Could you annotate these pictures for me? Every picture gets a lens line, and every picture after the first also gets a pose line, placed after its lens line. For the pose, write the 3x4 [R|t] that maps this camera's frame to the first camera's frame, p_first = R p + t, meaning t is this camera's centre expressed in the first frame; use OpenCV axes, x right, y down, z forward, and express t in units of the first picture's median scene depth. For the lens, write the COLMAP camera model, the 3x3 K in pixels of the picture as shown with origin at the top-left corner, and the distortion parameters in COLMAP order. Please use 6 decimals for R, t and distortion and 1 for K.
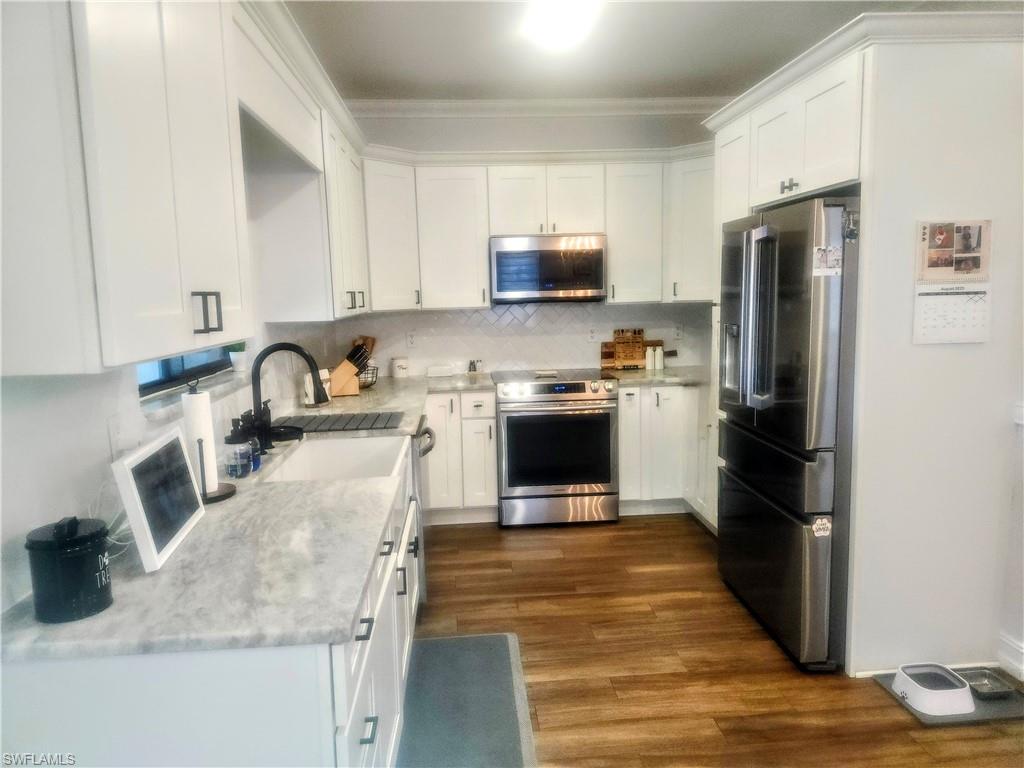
lens RADIAL K [[690.3, 0, 514.4], [0, 690.3, 382.4], [0, 0, 1]] dist [0.052537, 0.000953]
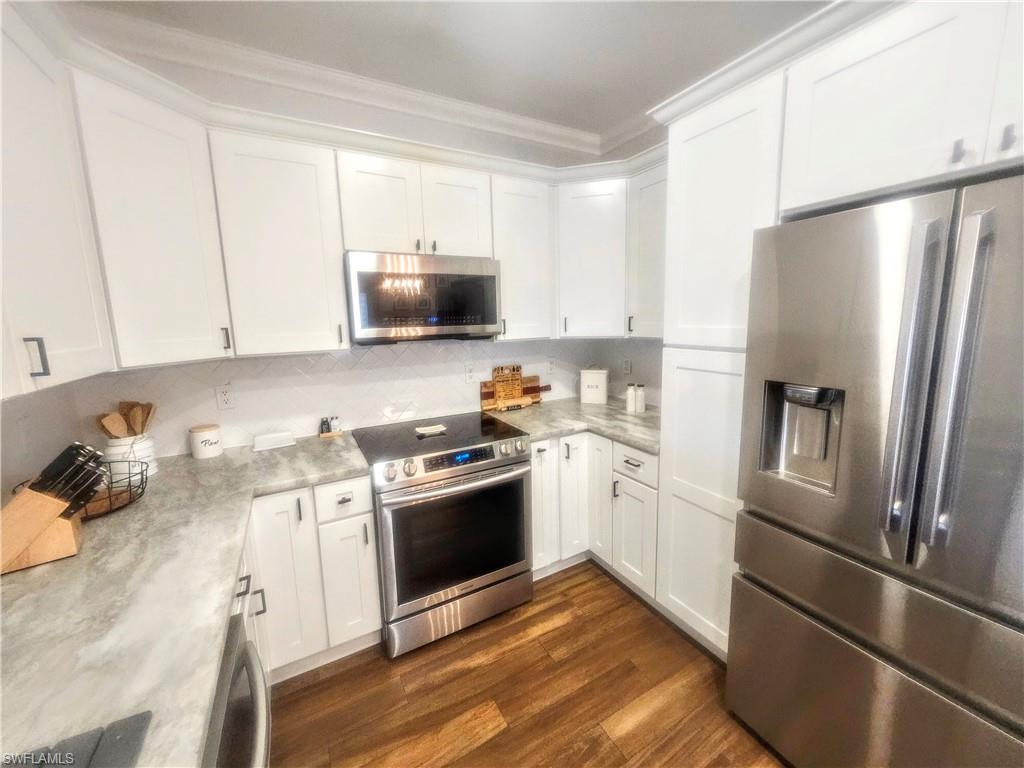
lens RADIAL K [[406.5, 0, 527.2], [0, 406.5, 375.9], [0, 0, 1]] dist [-0.010109, 0.000071]
pose [[0.904562, -0.055214, 0.422752, -0.049763], [0.054604, 0.998416, 0.013564, -0.078944], [-0.422832, 0.010814, 0.906144, 0.551839]]
